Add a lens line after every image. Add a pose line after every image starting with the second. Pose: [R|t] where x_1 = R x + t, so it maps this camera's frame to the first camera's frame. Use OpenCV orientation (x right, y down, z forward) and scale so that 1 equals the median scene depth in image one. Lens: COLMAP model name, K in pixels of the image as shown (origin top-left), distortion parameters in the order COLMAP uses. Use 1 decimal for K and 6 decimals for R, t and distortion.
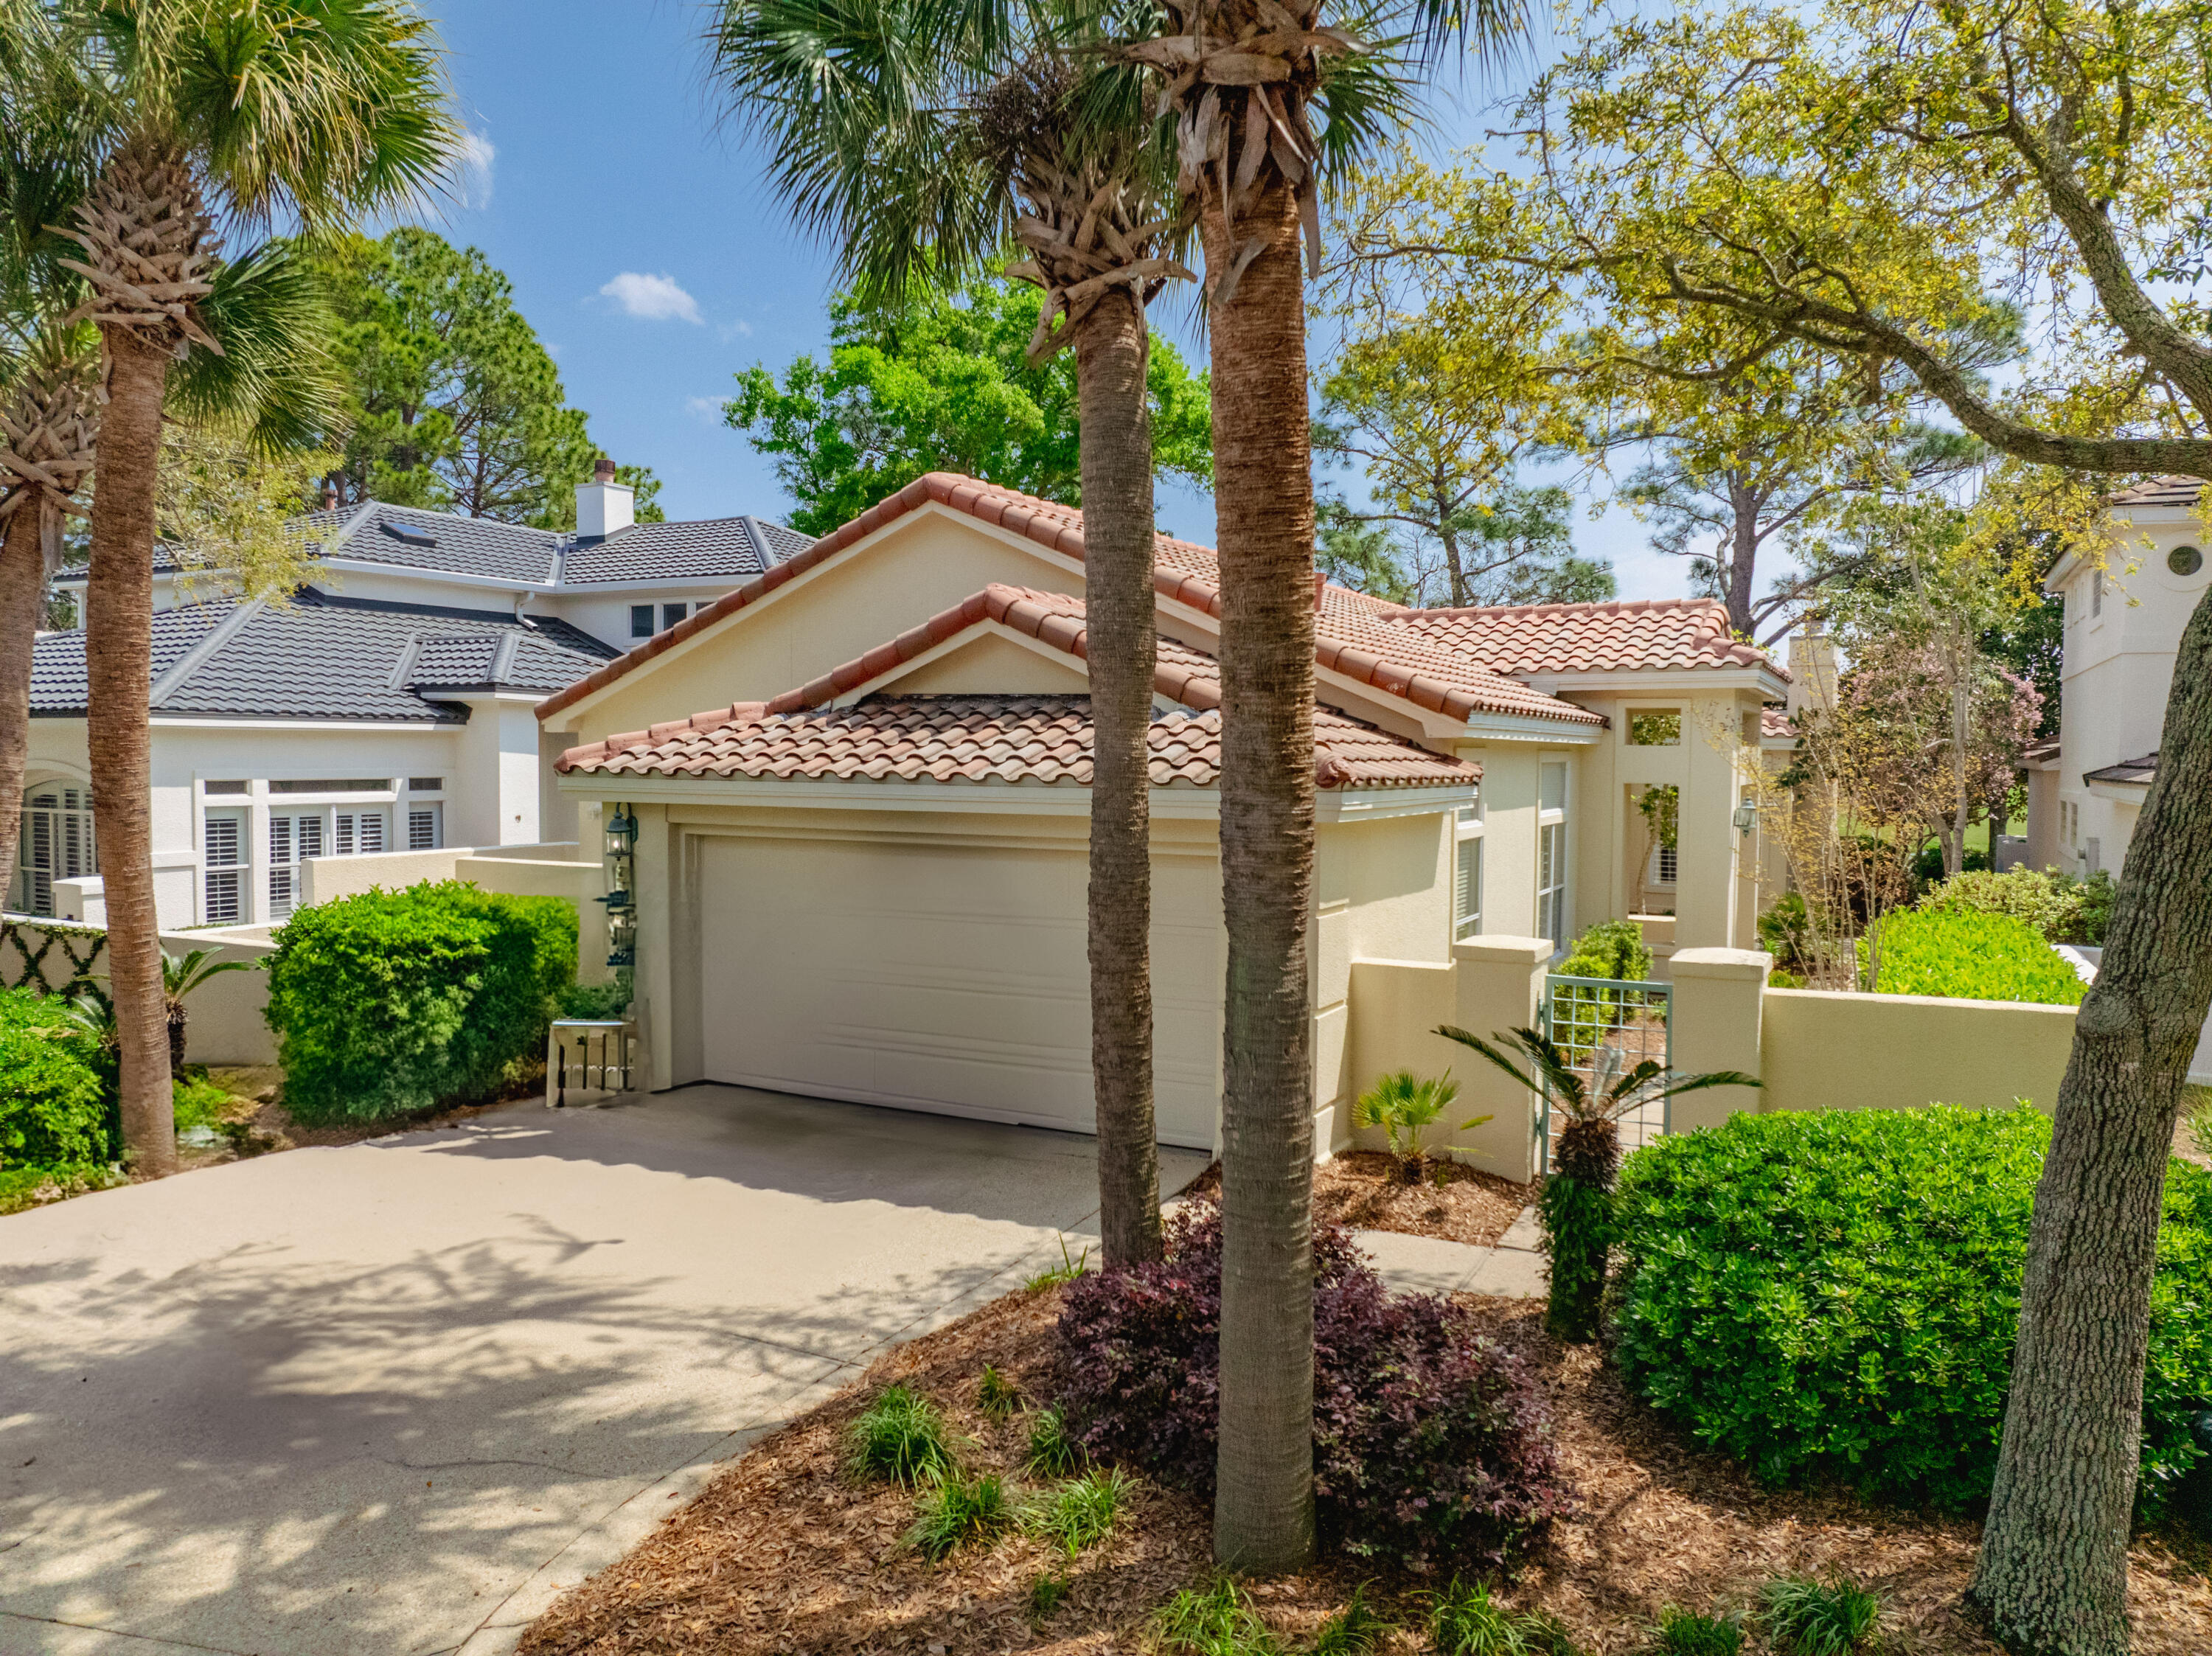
lens RADIAL K [[1560.4, 0, 1110.7], [0, 1560.4, 819.2], [0, 0, 1]] dist [-0.044005, 0.001017]
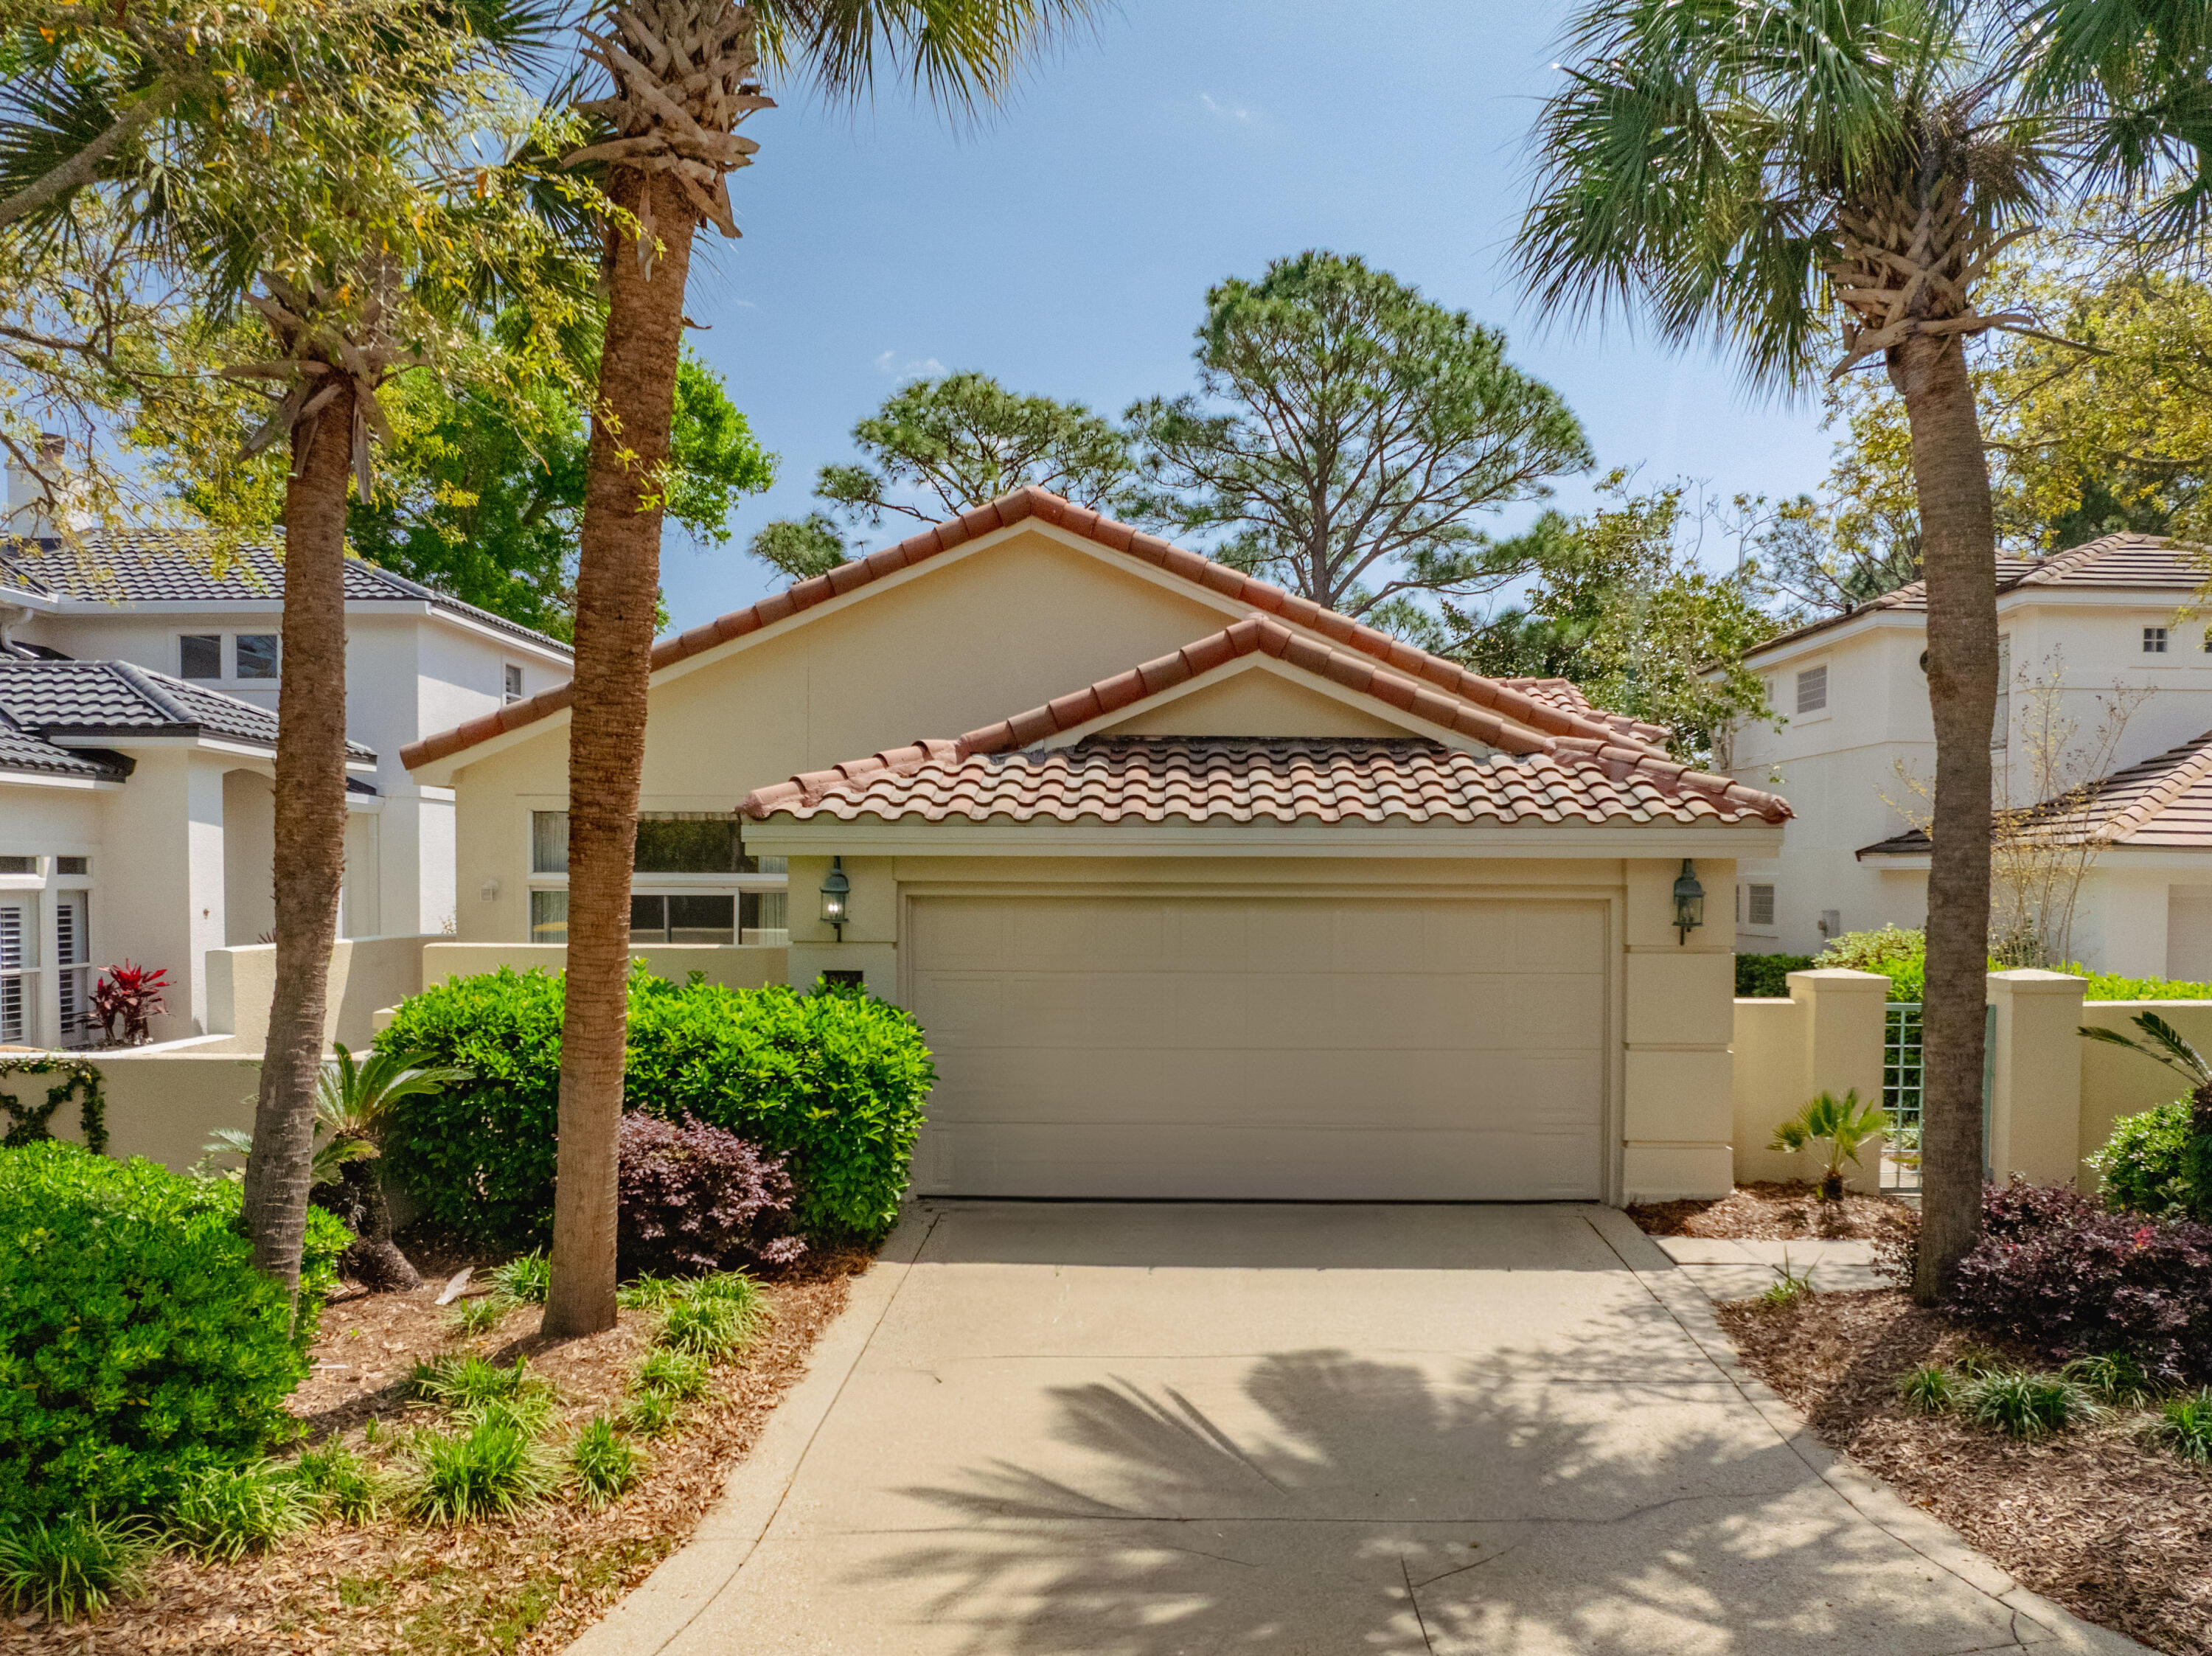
lens RADIAL K [[1856.0, 0, 1106.0], [0, 1856.0, 828.0], [0, 0, 1]] dist [-0.032646, -0.001174]
pose [[0.896115, 0.005146, 0.443793, -0.639183], [0.025391, 0.997701, -0.062839, 0.040361], [-0.443096, 0.067580, 0.893924, 0.072243]]
